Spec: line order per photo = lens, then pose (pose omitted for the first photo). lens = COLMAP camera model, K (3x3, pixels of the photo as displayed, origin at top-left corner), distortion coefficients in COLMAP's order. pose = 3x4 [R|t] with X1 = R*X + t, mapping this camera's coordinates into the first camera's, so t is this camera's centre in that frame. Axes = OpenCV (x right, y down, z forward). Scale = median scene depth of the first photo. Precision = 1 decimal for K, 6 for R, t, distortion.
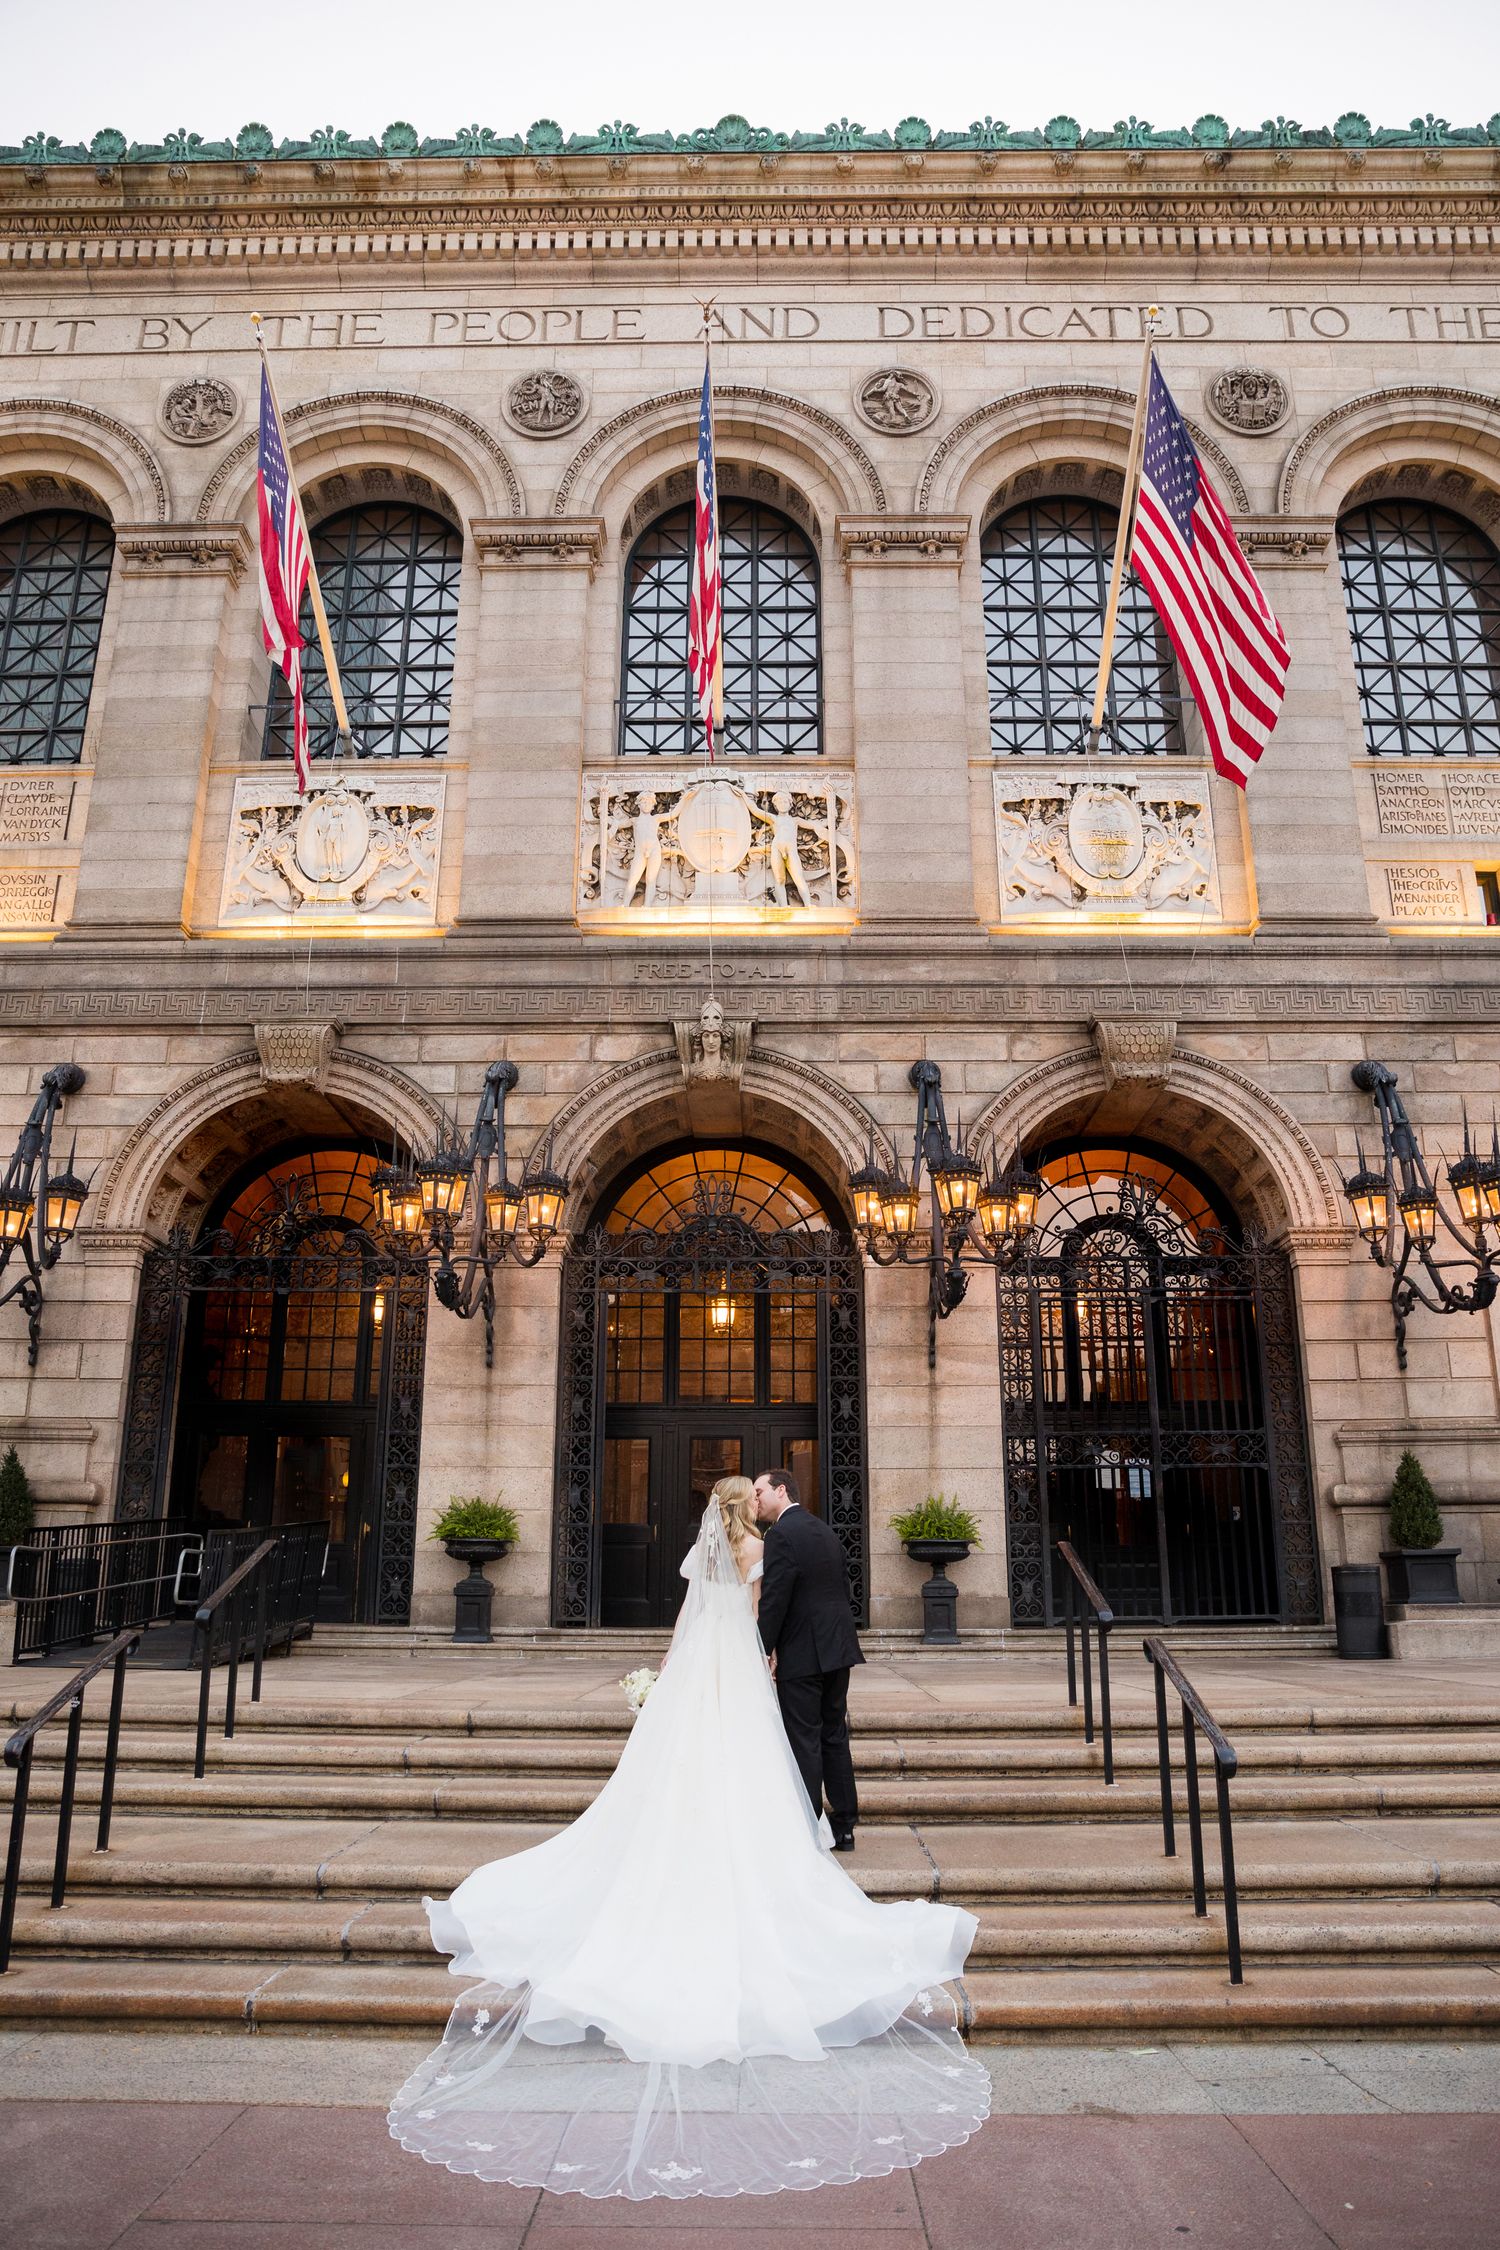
lens RADIAL K [[1463.0, 0, 720.7], [0, 1463.0, 1115.2], [0, 0, 1]] dist [-0.124593, 0.112239]
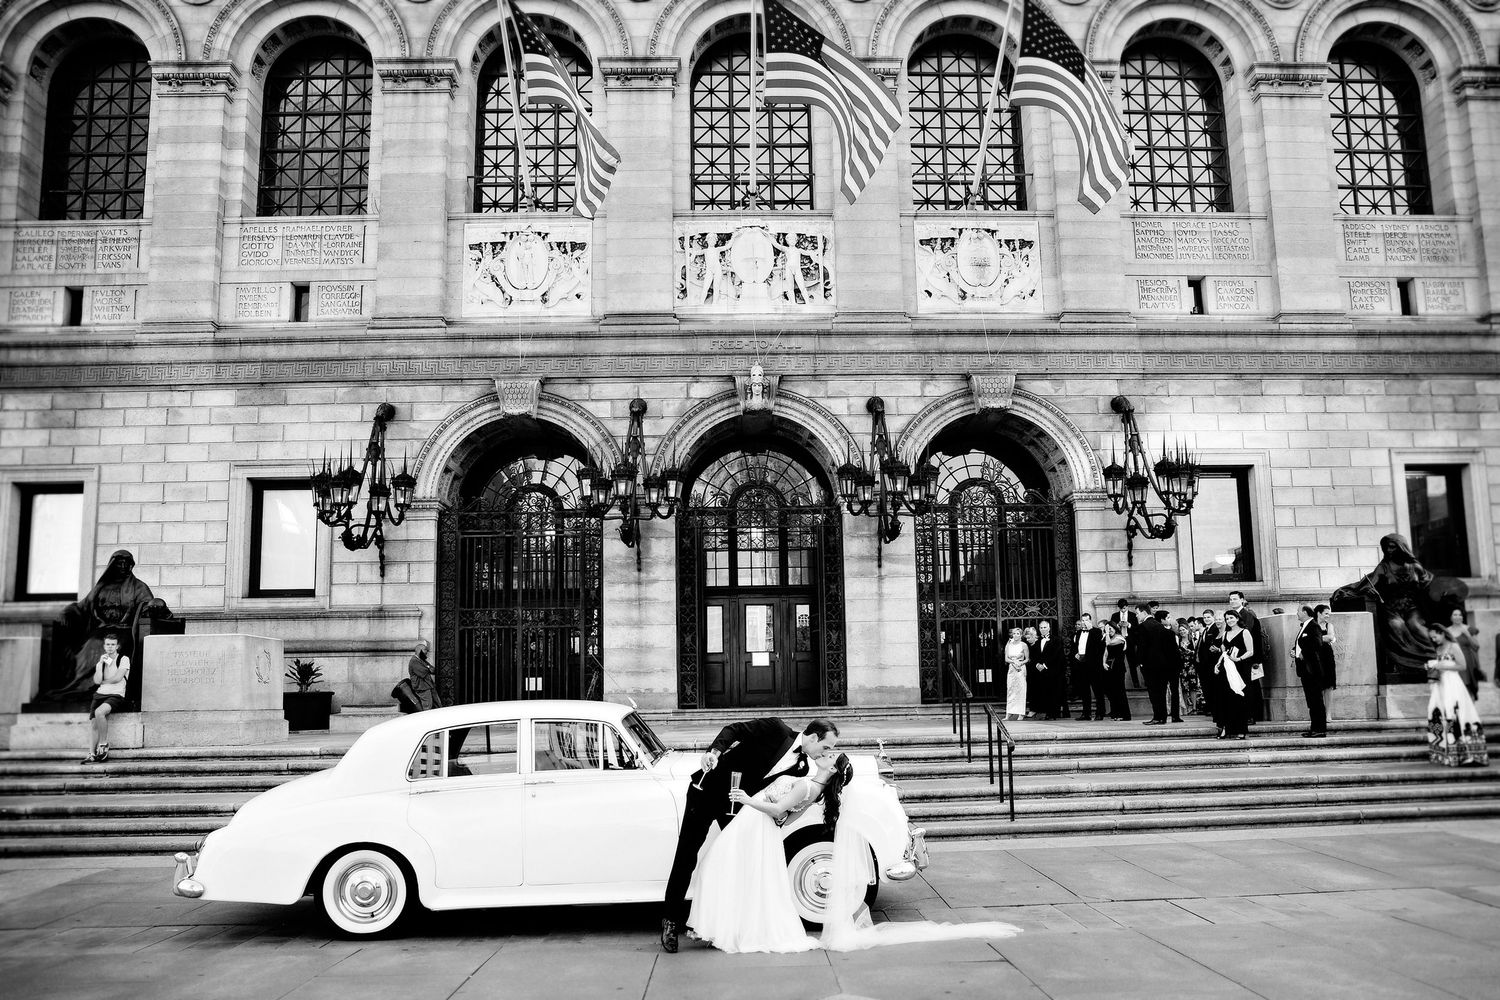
lens RADIAL K [[1032.3, 0, 750.0], [0, 1032.3, 500.0], [0, 0, 1]] dist [-0.117692, 0.116346]
pose [[0.999026, -0.015932, 0.041152, -0.064925], [0.009848, 0.989528, 0.144003, -0.091341], [-0.043015, -0.143457, 0.988721, -0.250275]]
